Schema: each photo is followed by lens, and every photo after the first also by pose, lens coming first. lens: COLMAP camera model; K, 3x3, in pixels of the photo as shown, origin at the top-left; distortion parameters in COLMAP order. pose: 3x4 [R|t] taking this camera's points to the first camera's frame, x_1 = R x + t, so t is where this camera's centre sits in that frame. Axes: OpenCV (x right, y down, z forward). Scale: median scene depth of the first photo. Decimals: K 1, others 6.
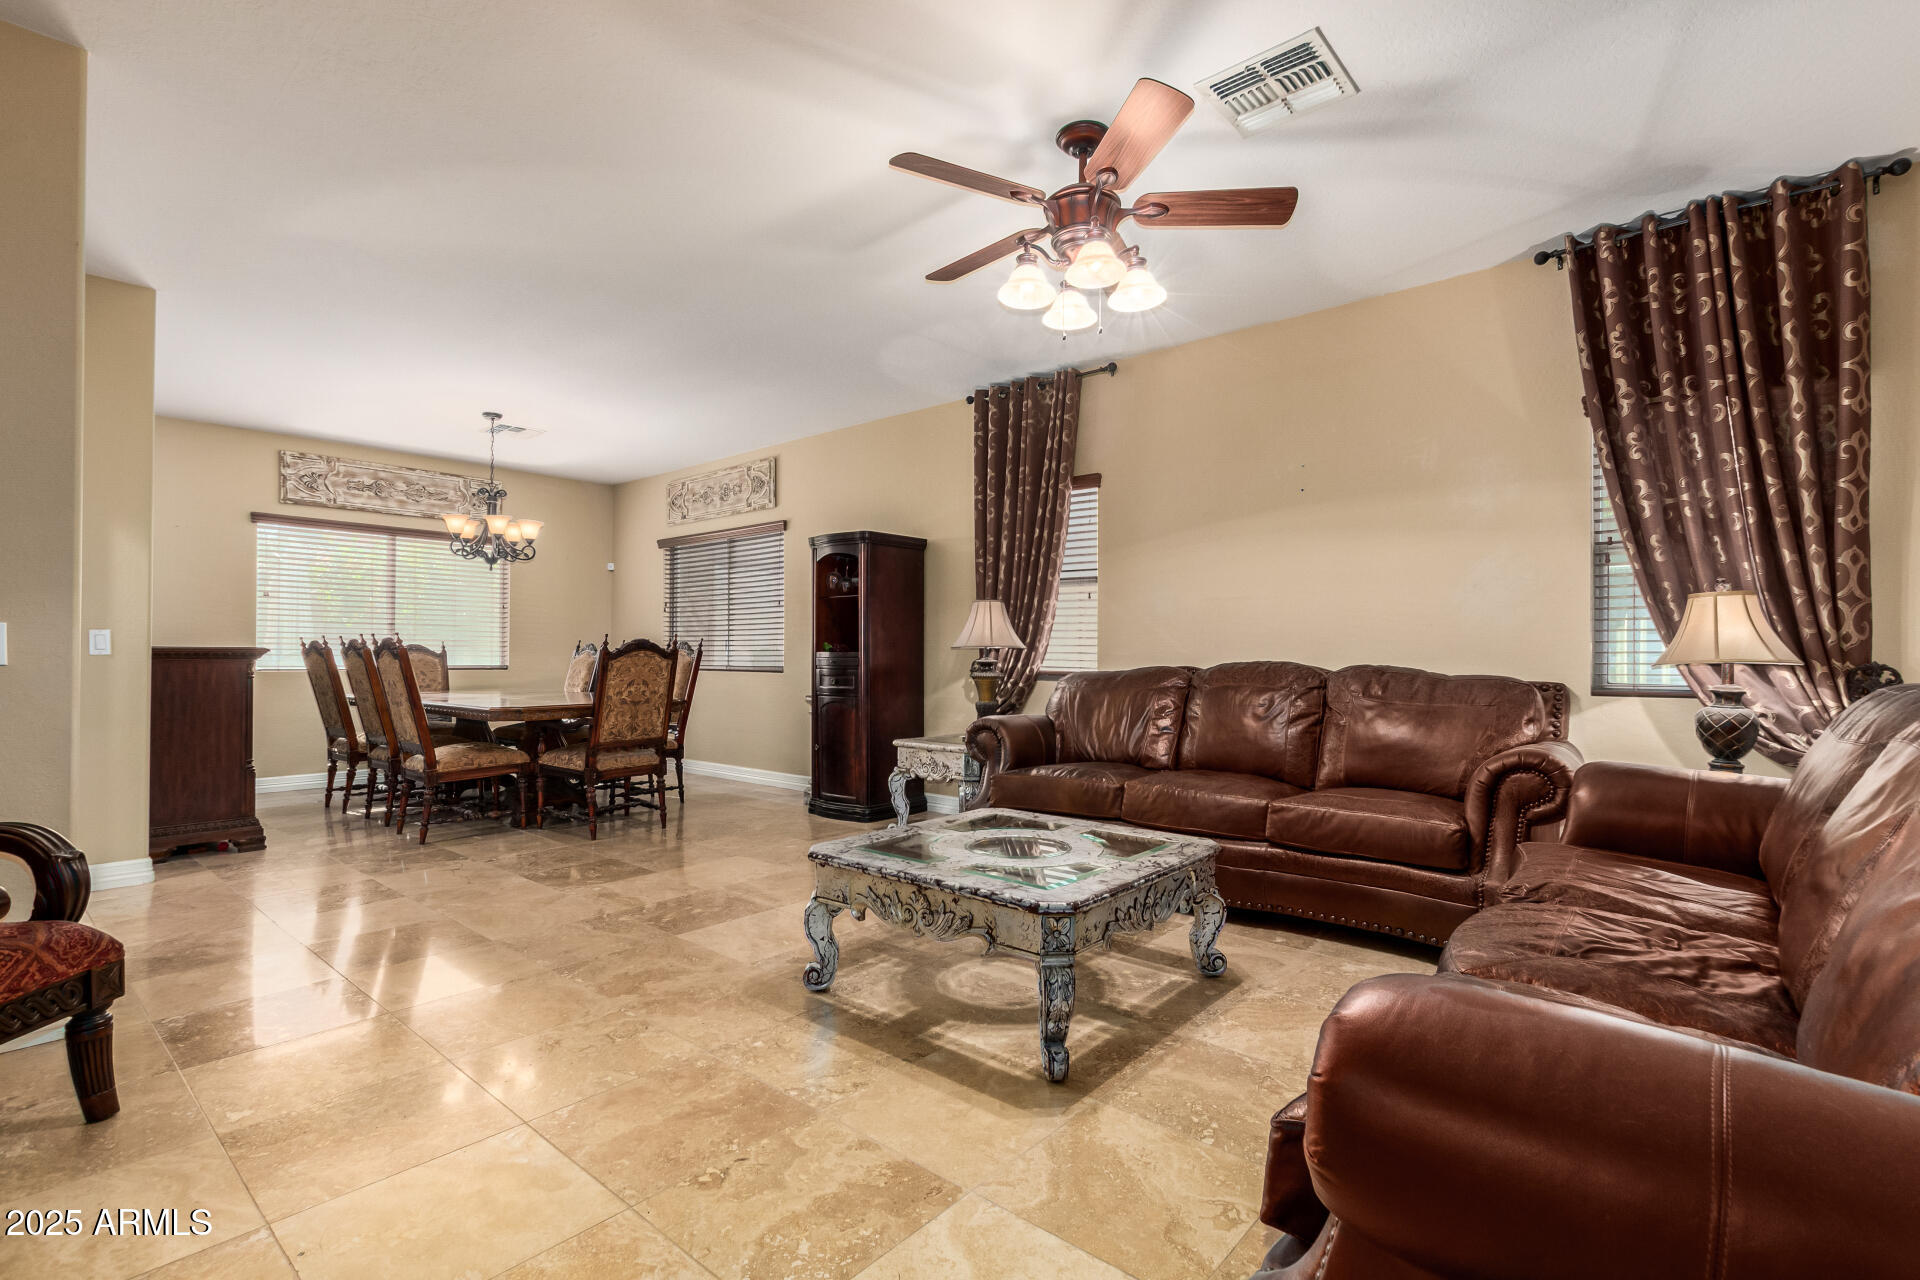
lens RADIAL K [[885.4, 0, 979.0], [0, 885.4, 647.2], [0, 0, 1]] dist [0.004910, -0.000519]
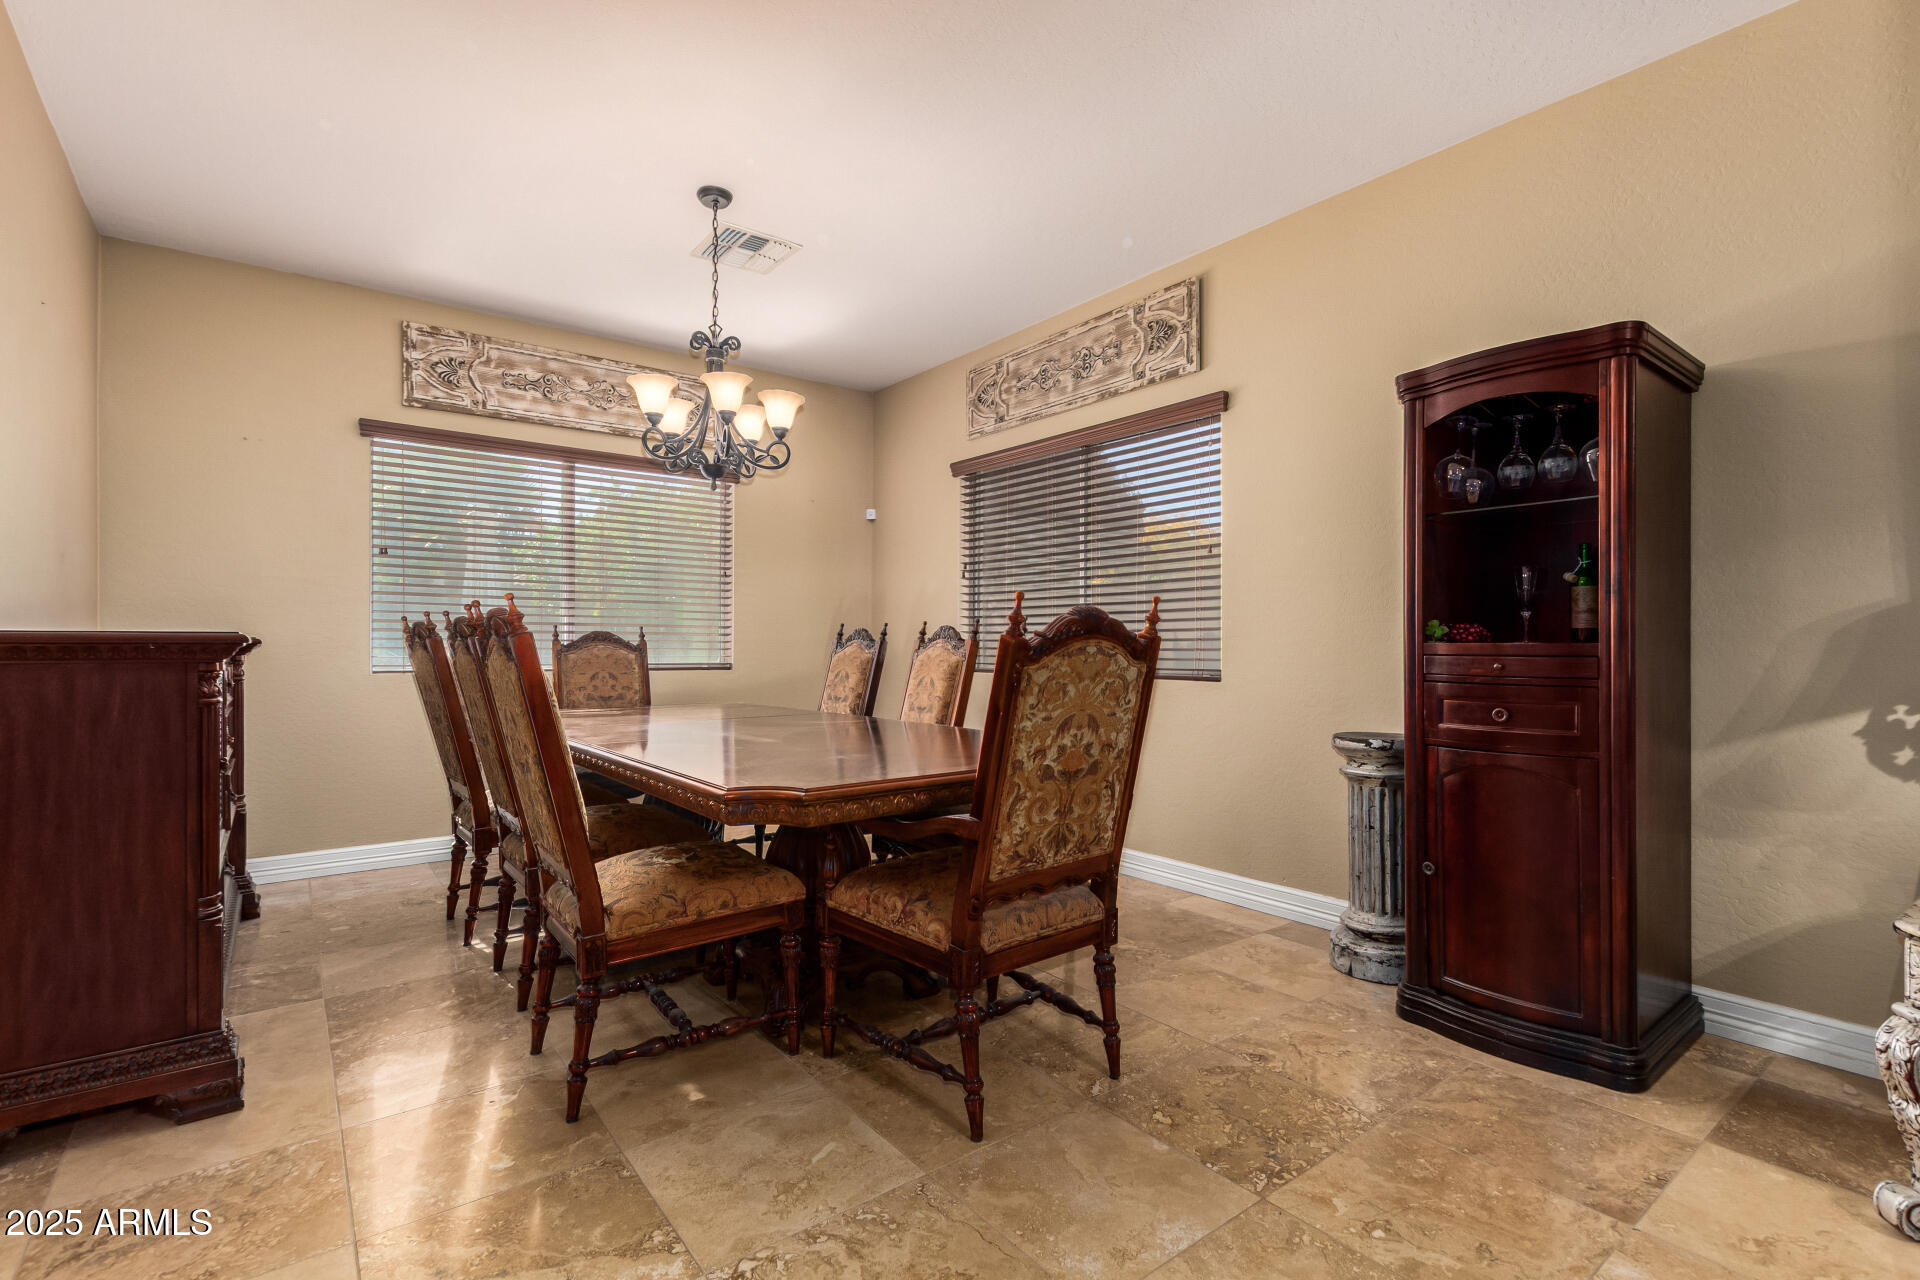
lens RADIAL K [[885.4, 0, 970.8], [0, 885.4, 646.5], [0, 0, 1]] dist [0.004910, -0.000519]
pose [[0.978903, -0.000272, -0.204323, -0.309861], [0.002417, 0.999945, 0.010252, 0.002602], [0.204309, -0.010530, 0.978850, 0.543300]]
